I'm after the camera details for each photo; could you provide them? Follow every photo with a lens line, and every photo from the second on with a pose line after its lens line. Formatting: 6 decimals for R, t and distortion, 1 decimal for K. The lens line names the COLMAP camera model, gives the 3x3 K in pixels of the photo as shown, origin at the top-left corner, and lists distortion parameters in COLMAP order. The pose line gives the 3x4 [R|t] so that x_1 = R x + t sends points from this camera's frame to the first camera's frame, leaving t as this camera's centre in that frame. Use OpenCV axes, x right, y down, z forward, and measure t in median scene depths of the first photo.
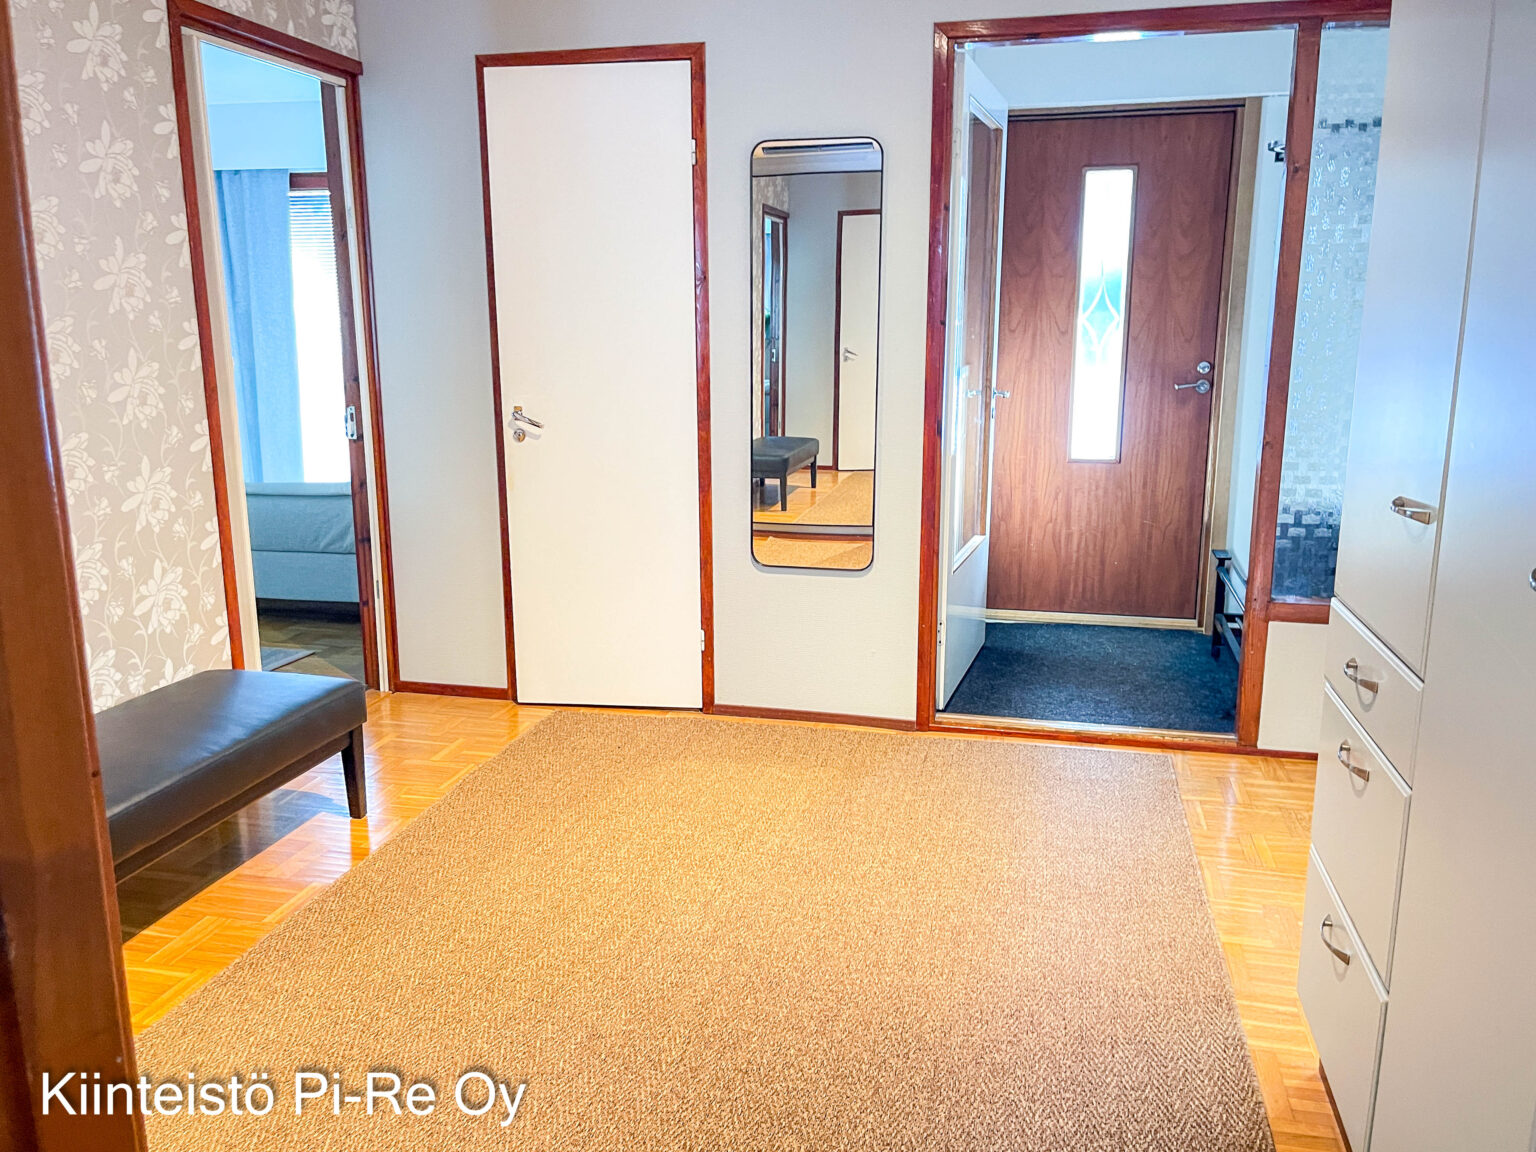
lens RADIAL K [[1176.4, 0, 767.6], [0, 1176.4, 579.7], [0, 0, 1]] dist [0.019788, -0.056850]
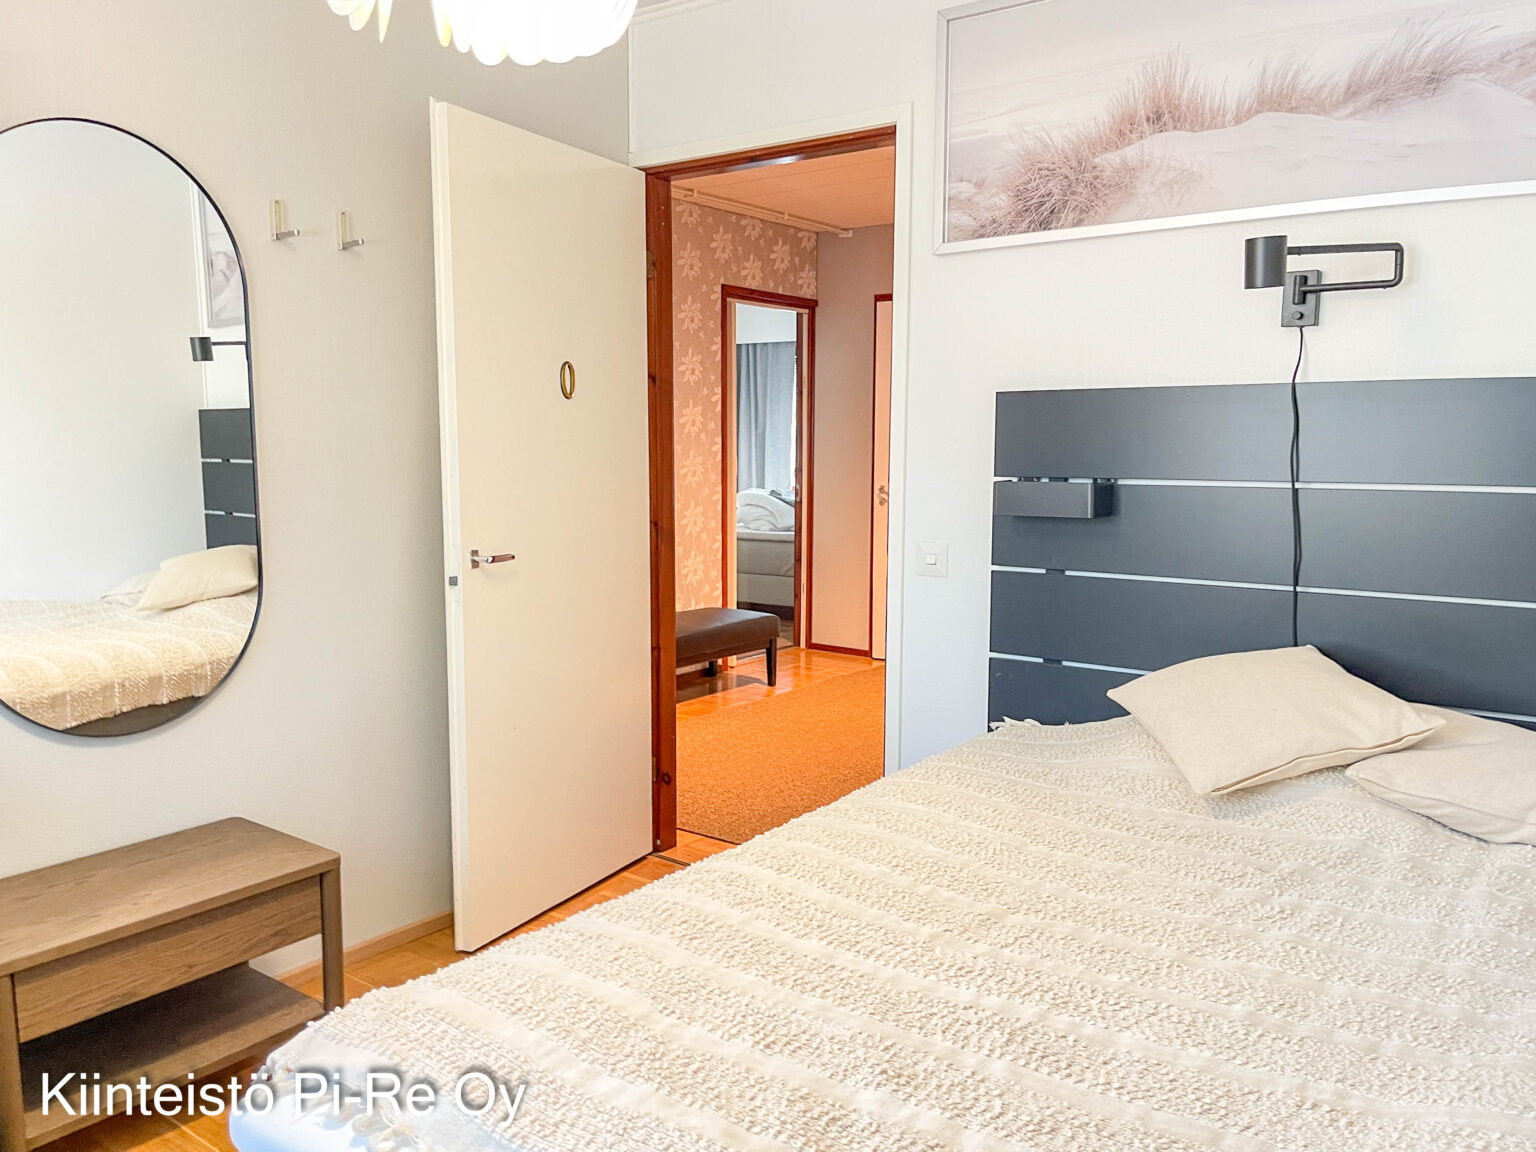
lens RADIAL K [[1176.4, 0, 773.0], [0, 1176.4, 580.2], [0, 0, 1]] dist [0.019788, -0.056850]
pose [[0.911433, 0.052306, -0.408111, 0.384322], [-0.091996, 0.992682, -0.078226, 0.154219], [0.401032, 0.108842, 0.909575, -0.690497]]
